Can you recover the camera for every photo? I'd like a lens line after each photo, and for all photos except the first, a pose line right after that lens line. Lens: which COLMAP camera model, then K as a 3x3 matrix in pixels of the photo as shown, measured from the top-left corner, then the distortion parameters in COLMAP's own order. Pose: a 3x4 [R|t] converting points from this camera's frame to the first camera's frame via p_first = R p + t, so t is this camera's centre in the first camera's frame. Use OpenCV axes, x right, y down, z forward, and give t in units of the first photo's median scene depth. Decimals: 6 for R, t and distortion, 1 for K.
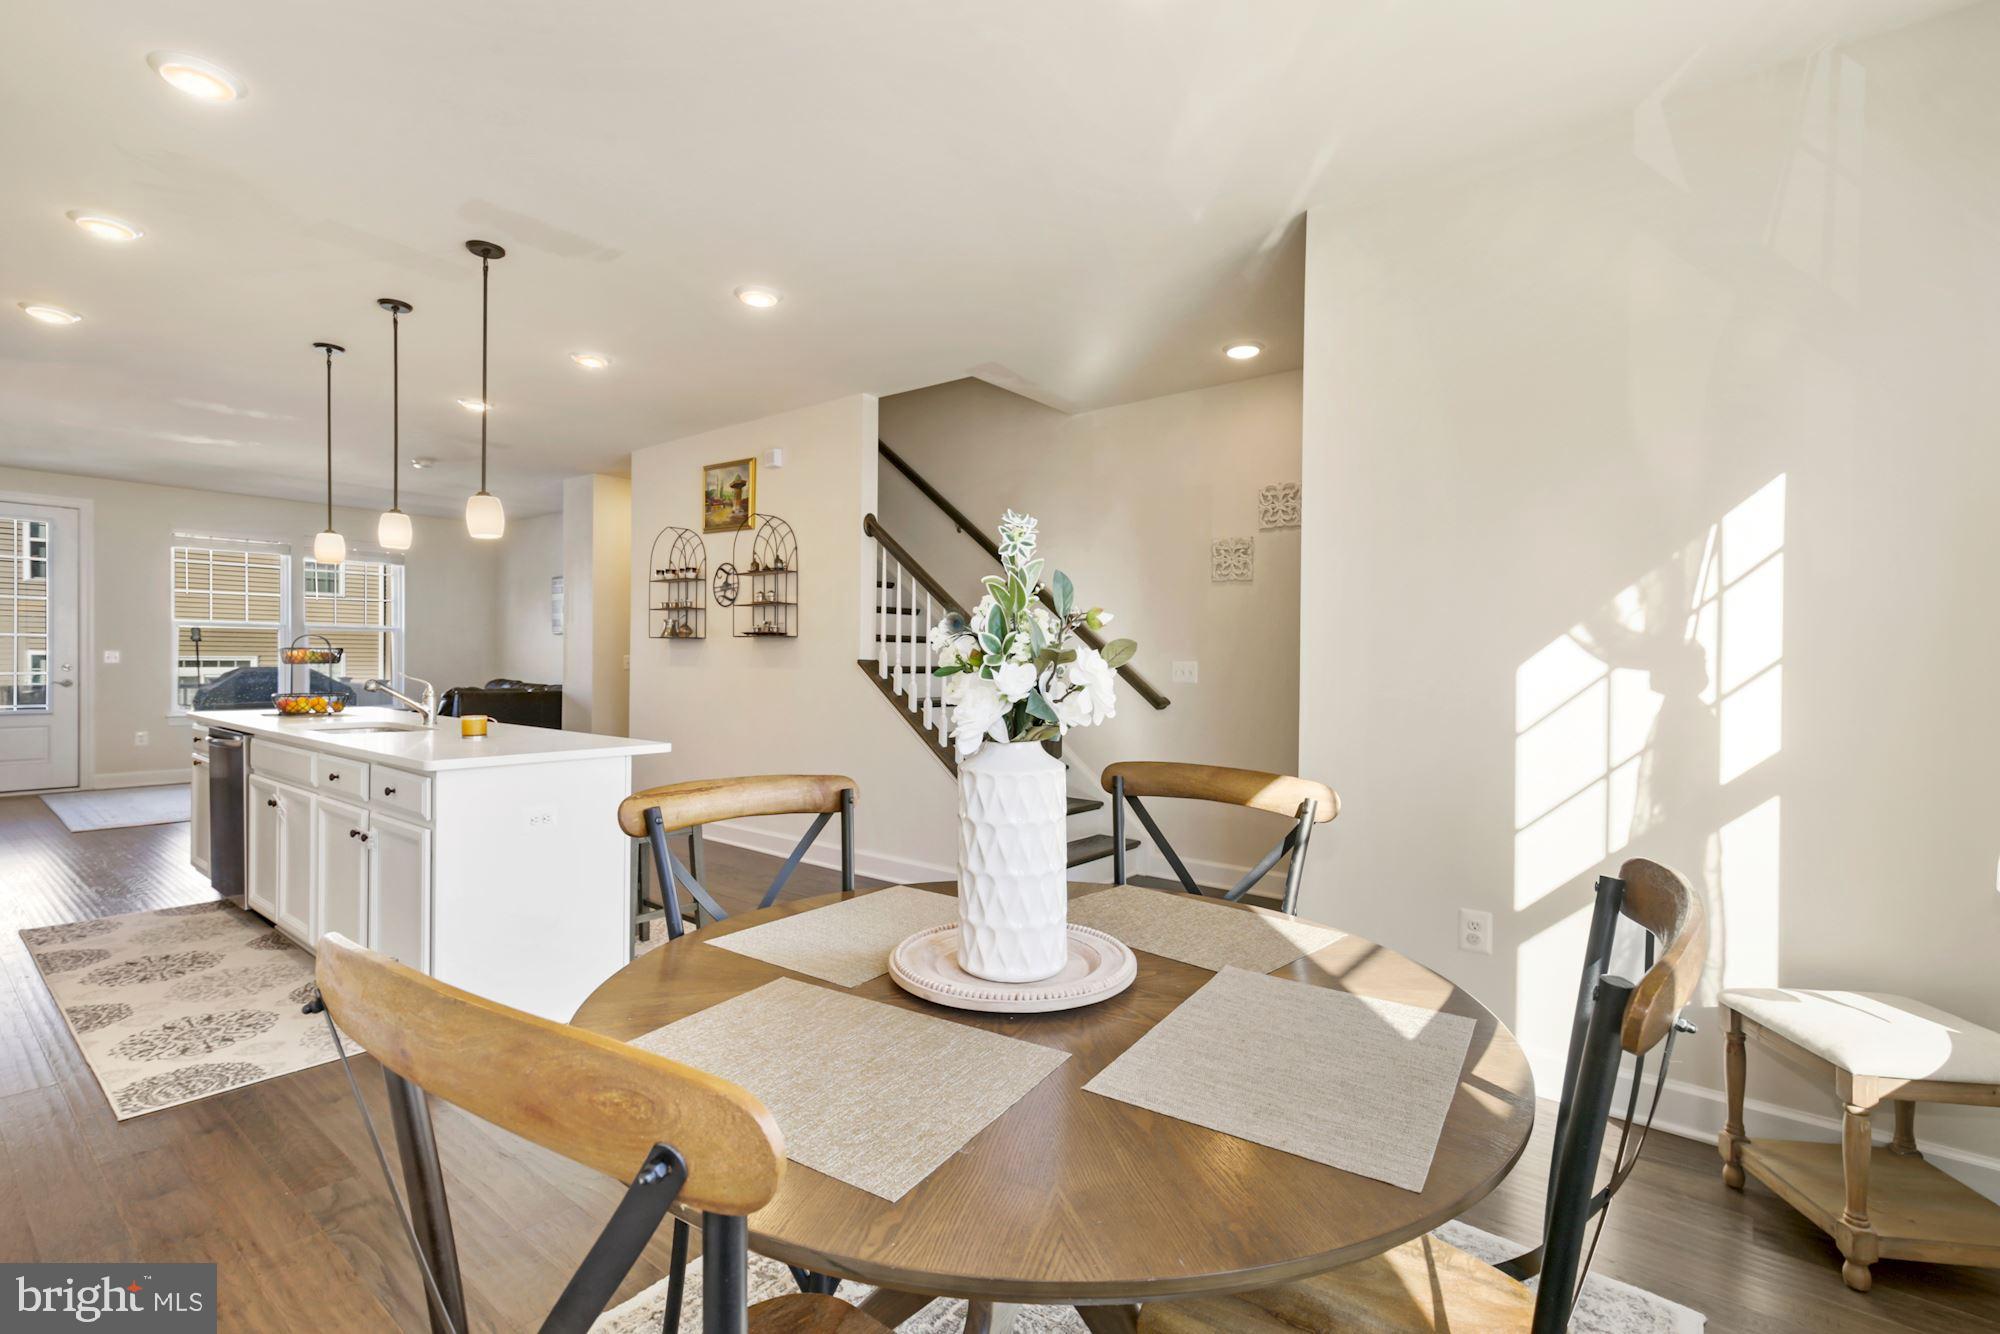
lens RADIAL K [[910.9, 0, 1006.7], [0, 910.9, 669.4], [0, 0, 1]] dist [0.006811, 0.000081]
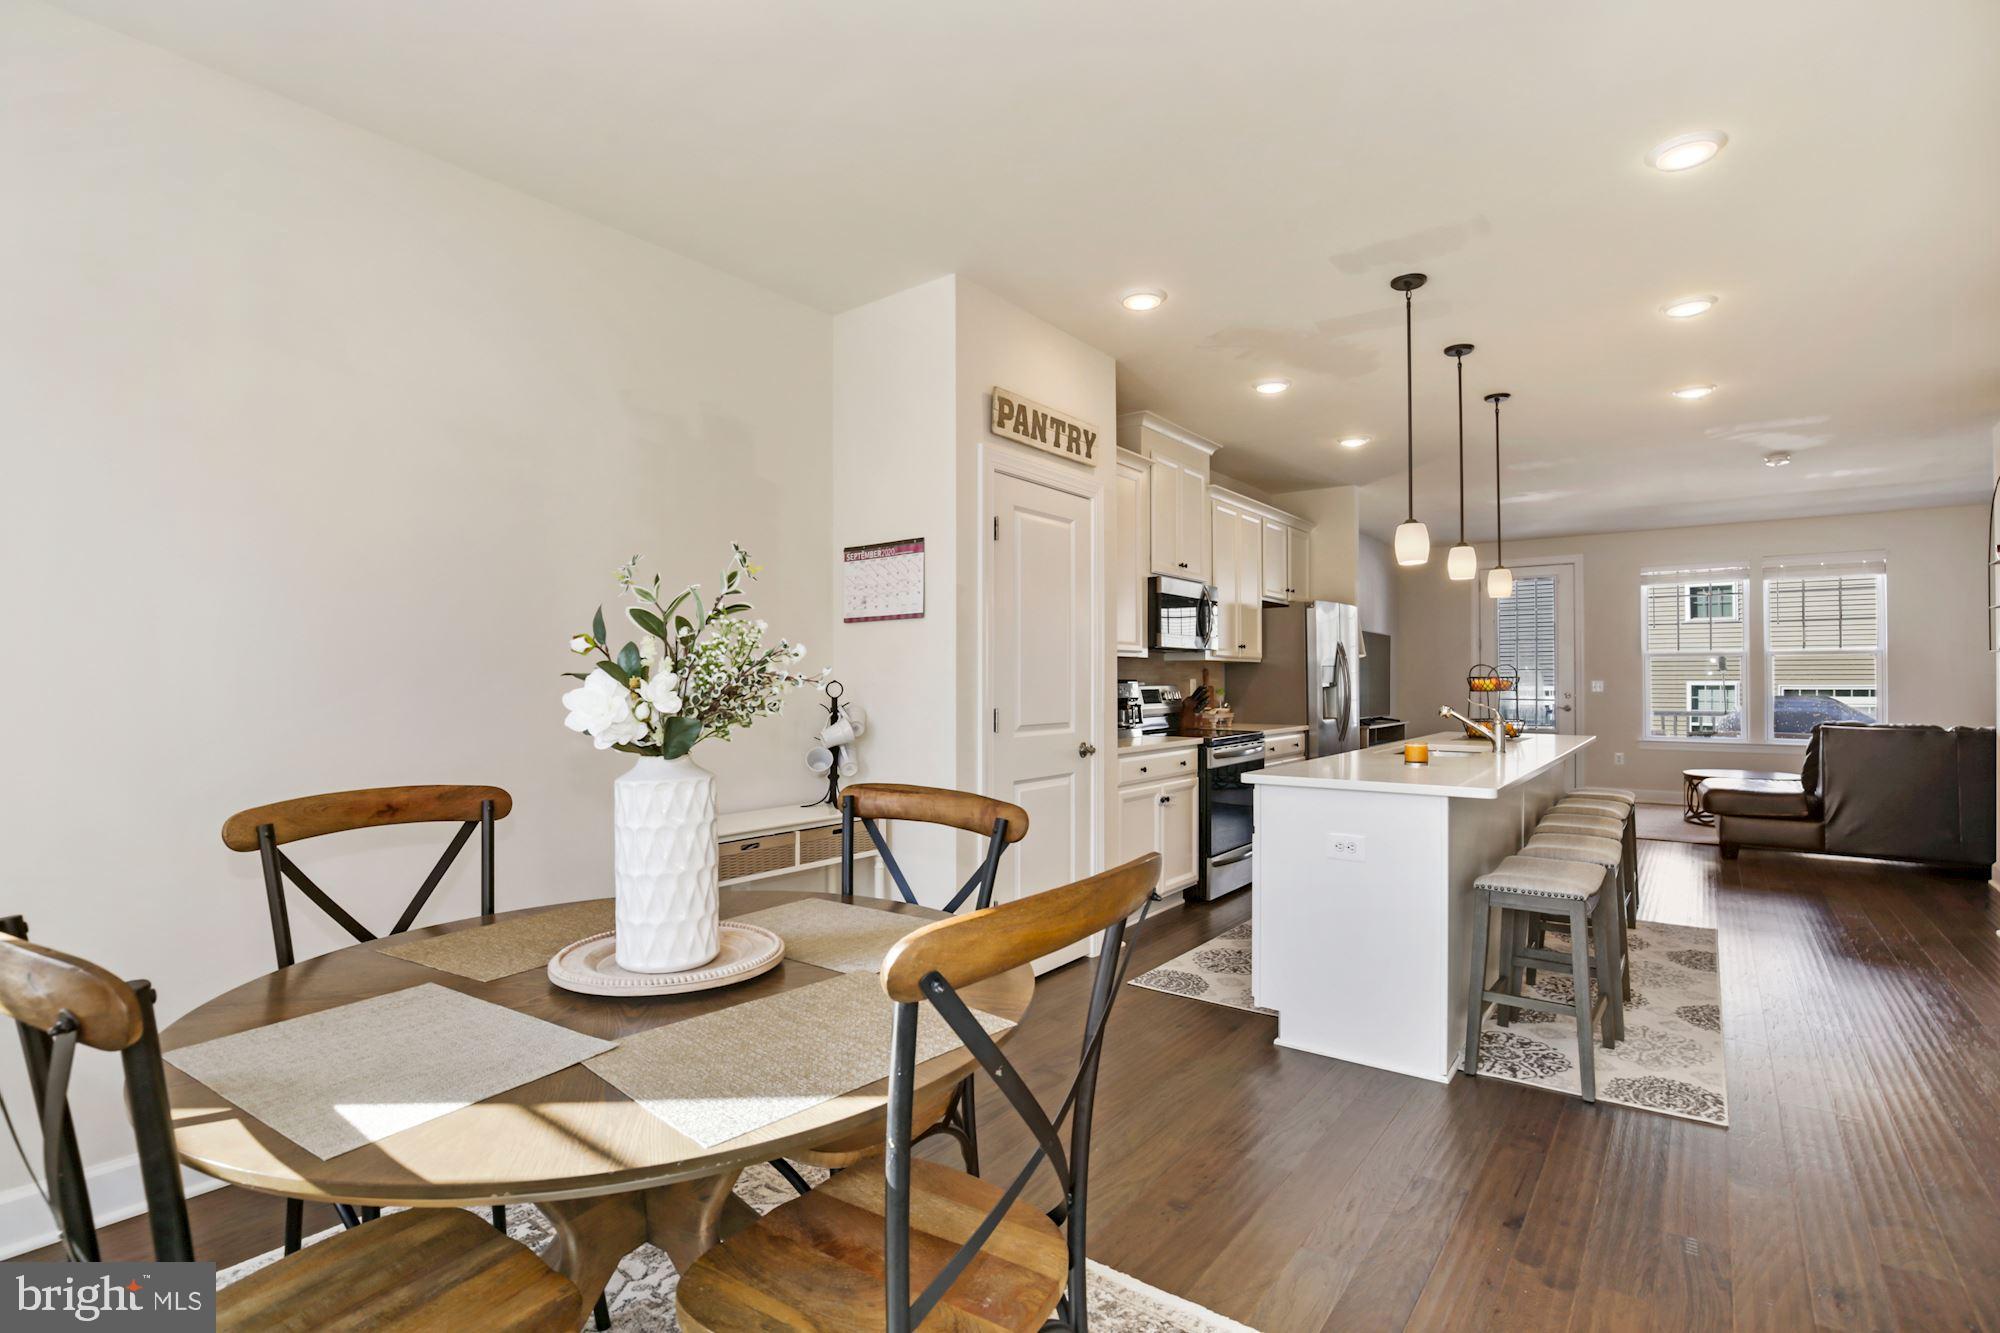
lens RADIAL K [[938.3, 0, 1000.0], [0, 938.3, 666.5], [0, 0, 1]] dist [-0.034984, 0.000254]
pose [[0.015183, -0.025268, -0.999565, 0.257424], [-0.011054, 0.999615, -0.025437, -0.000948], [0.999824, 0.011435, 0.014897, 0.310724]]
